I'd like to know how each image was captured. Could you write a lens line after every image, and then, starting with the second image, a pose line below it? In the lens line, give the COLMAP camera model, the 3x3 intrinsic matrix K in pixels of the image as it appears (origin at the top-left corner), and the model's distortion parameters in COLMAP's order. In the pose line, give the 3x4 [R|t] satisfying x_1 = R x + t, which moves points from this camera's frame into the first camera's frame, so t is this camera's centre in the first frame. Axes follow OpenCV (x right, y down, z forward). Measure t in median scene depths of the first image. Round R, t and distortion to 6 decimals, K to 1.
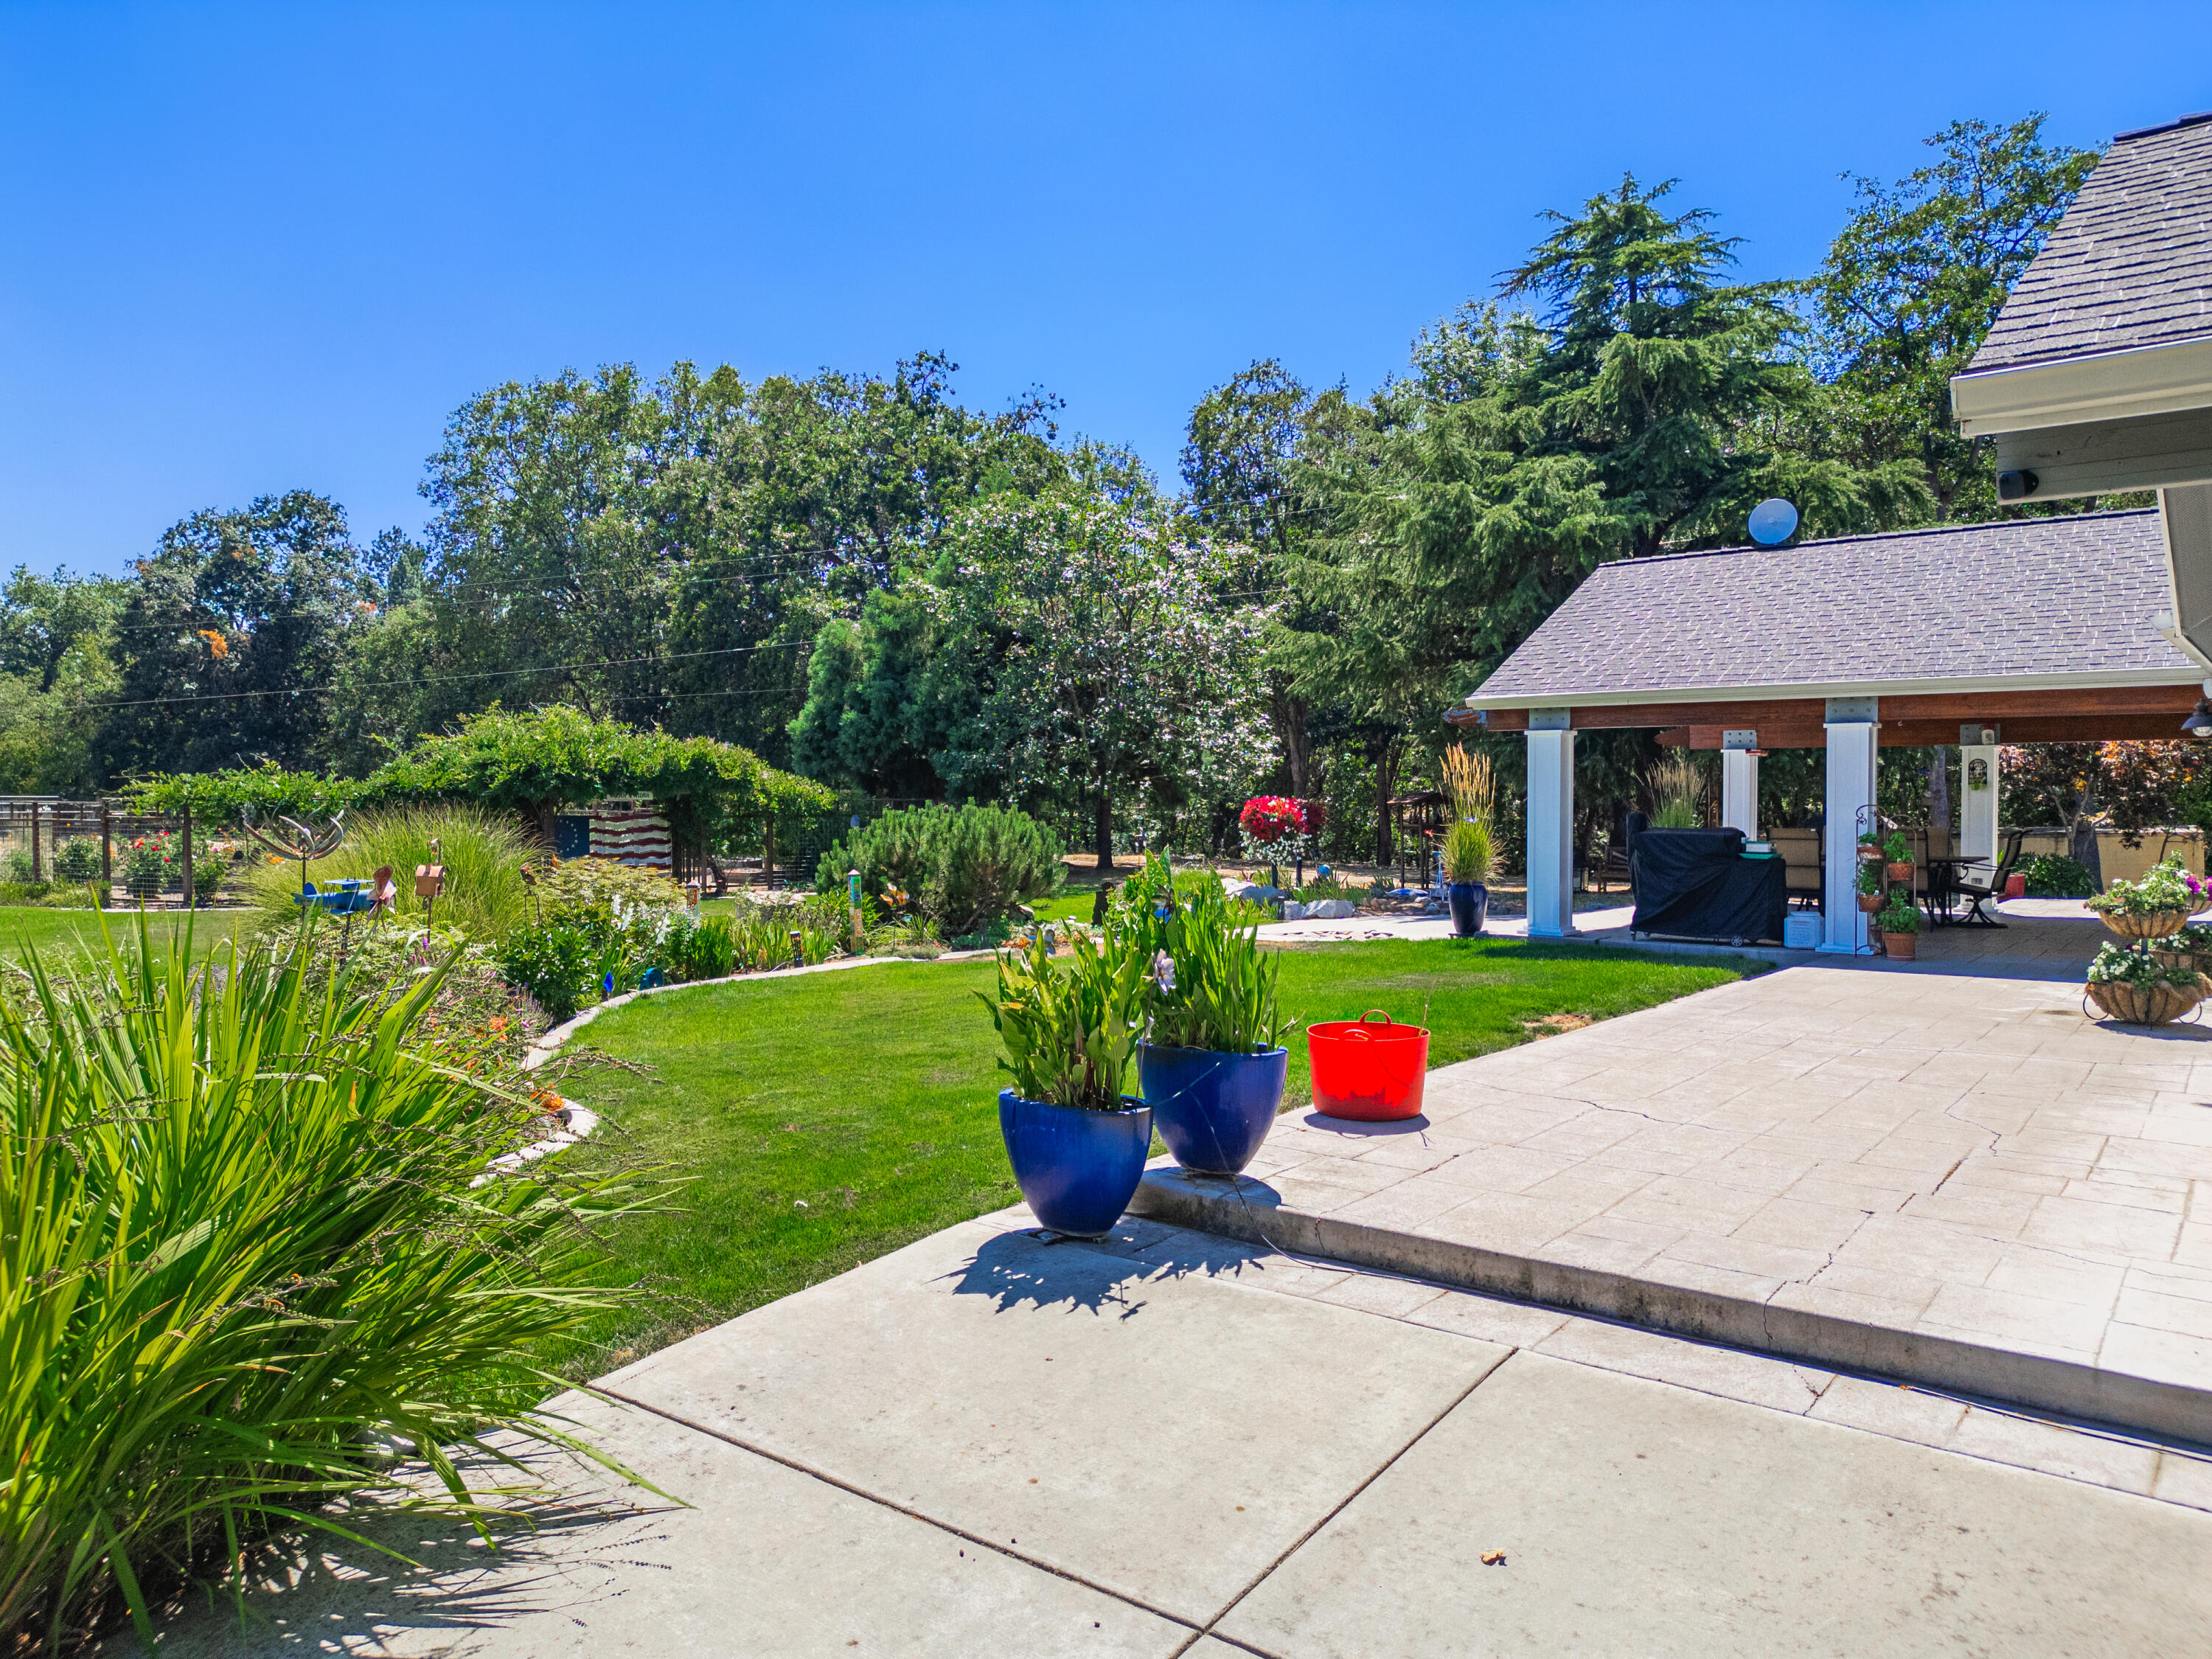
lens RADIAL K [[1557.7, 0, 1106.2], [0, 1557.7, 826.2], [0, 0, 1]] dist [0.046480, -0.030668]
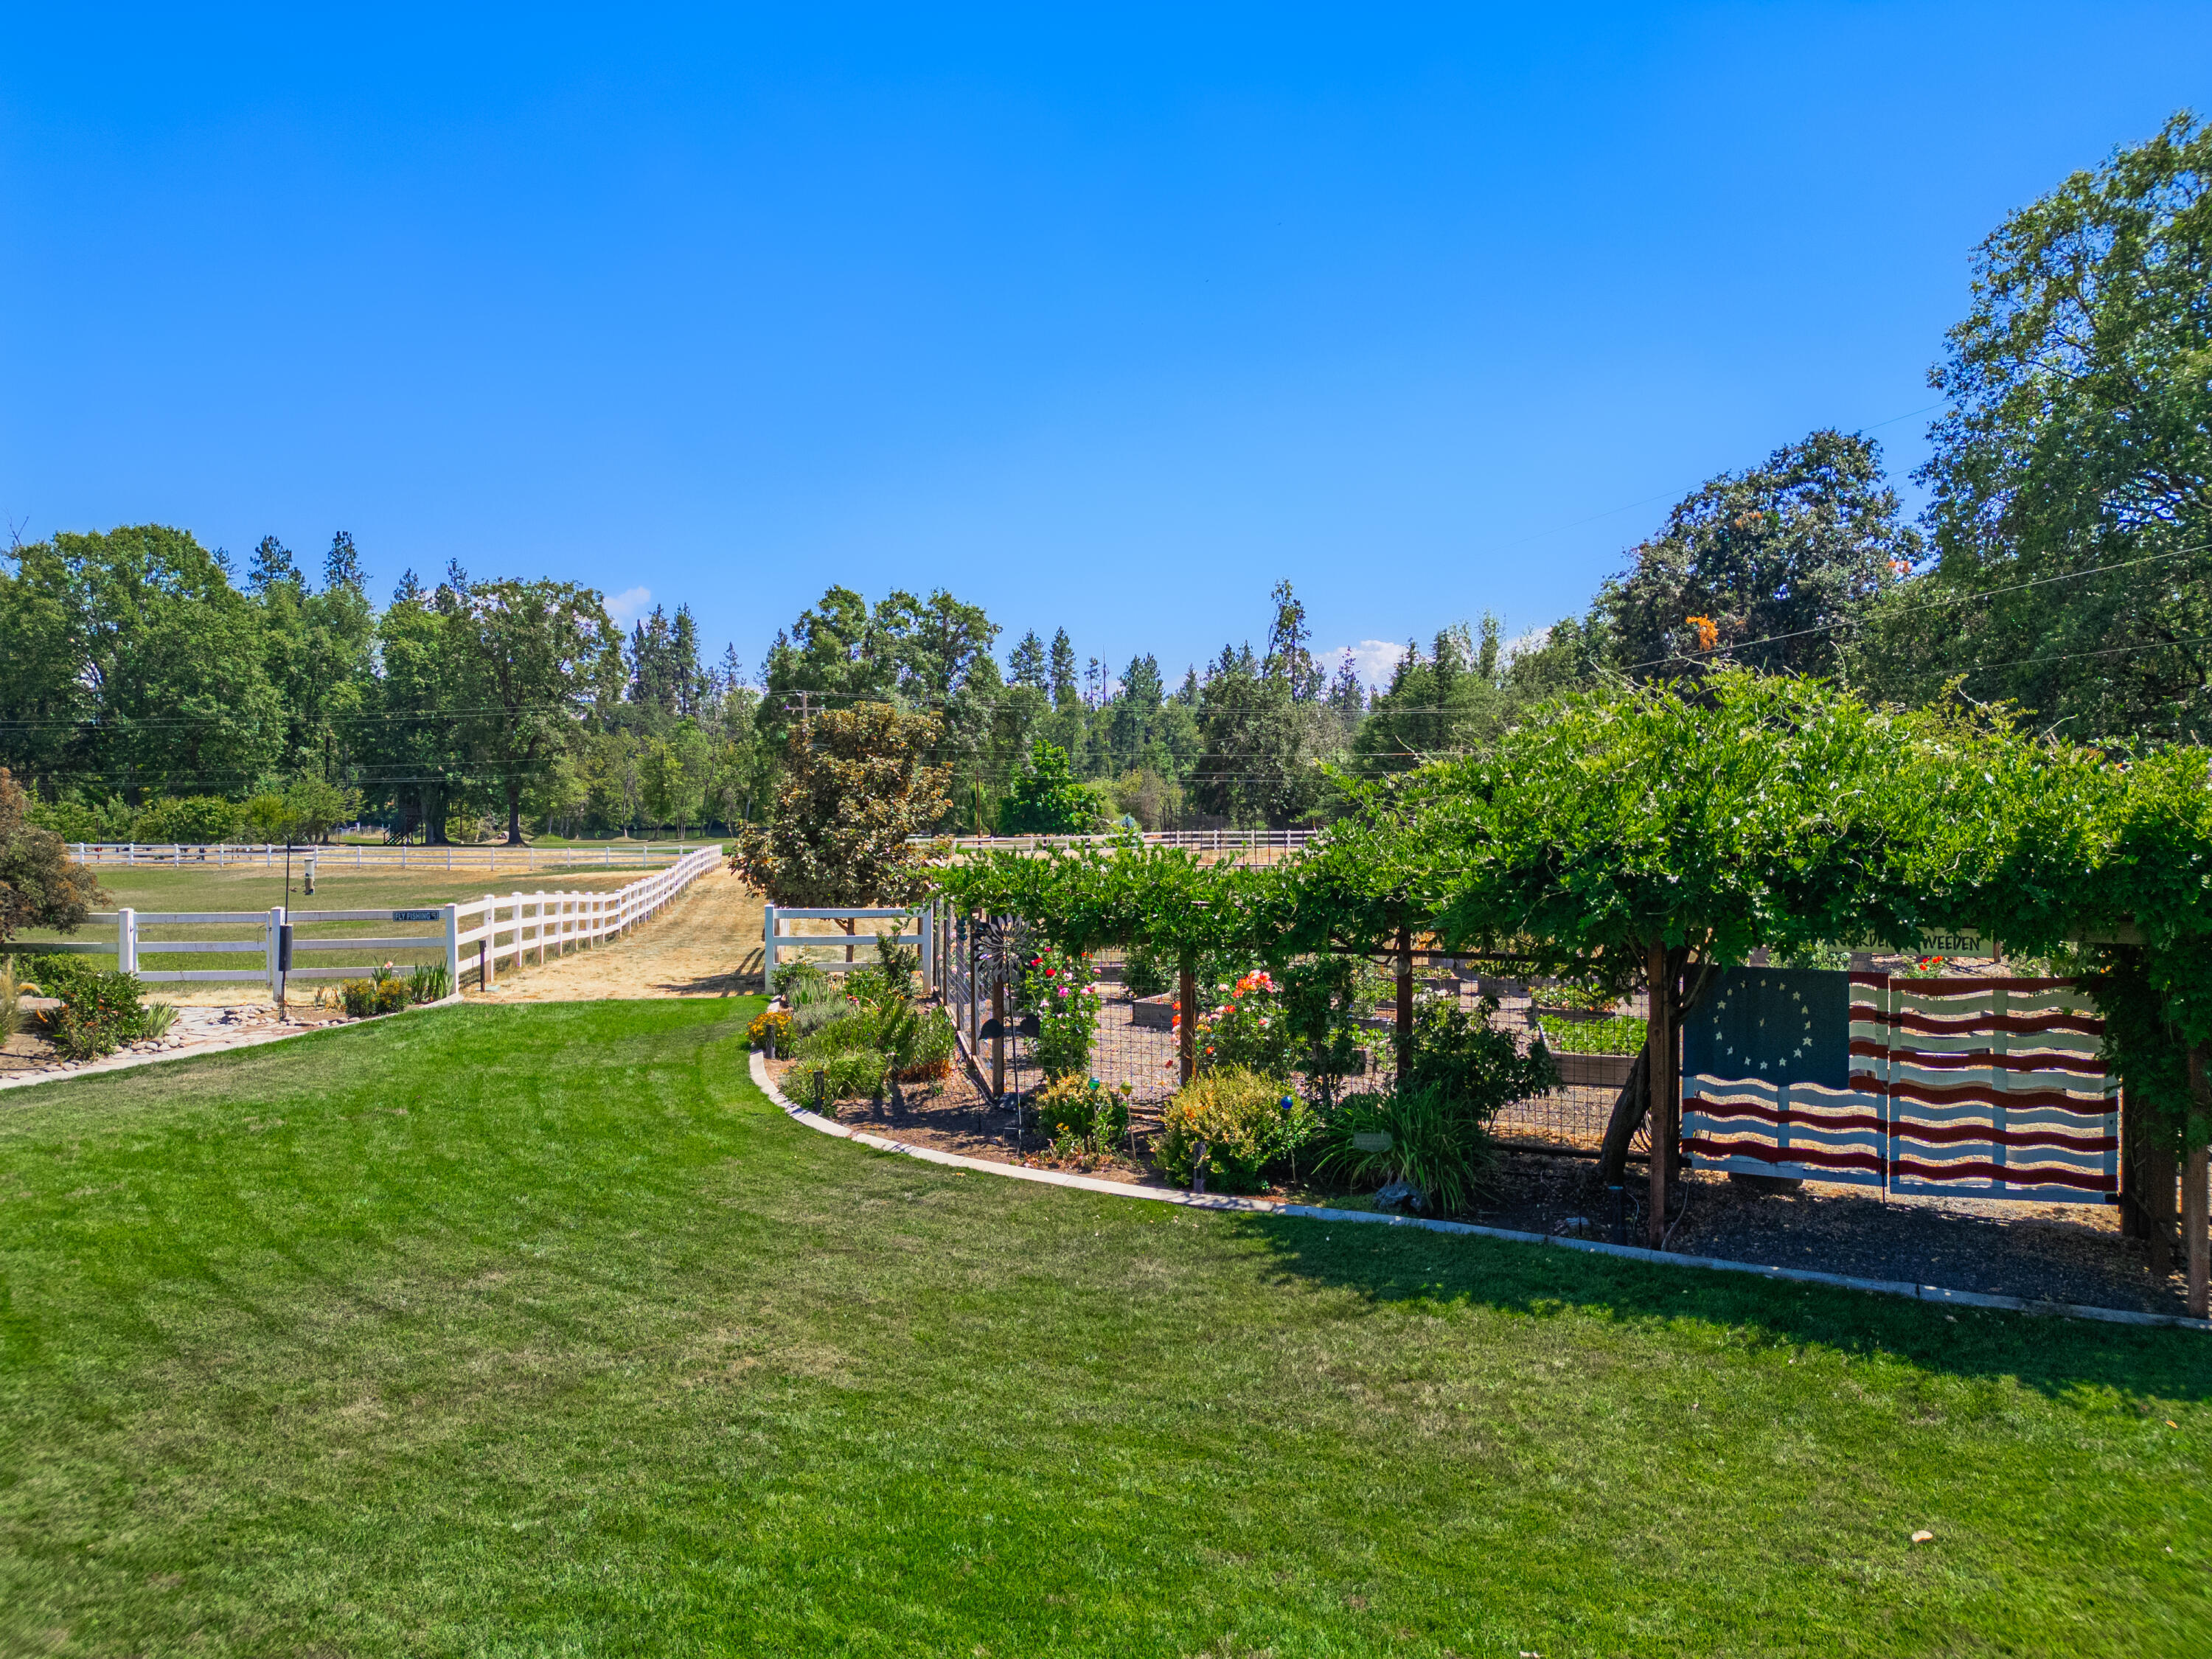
lens RADIAL K [[1557.7, 0, 1121.8], [0, 1557.7, 818.6], [0, 0, 1]] dist [0.046480, -0.030668]
pose [[0.562467, 0.013737, -0.826706, -0.055664], [-0.016317, 0.999852, 0.005513, -0.017533], [0.826659, 0.010389, 0.562608, 0.285290]]
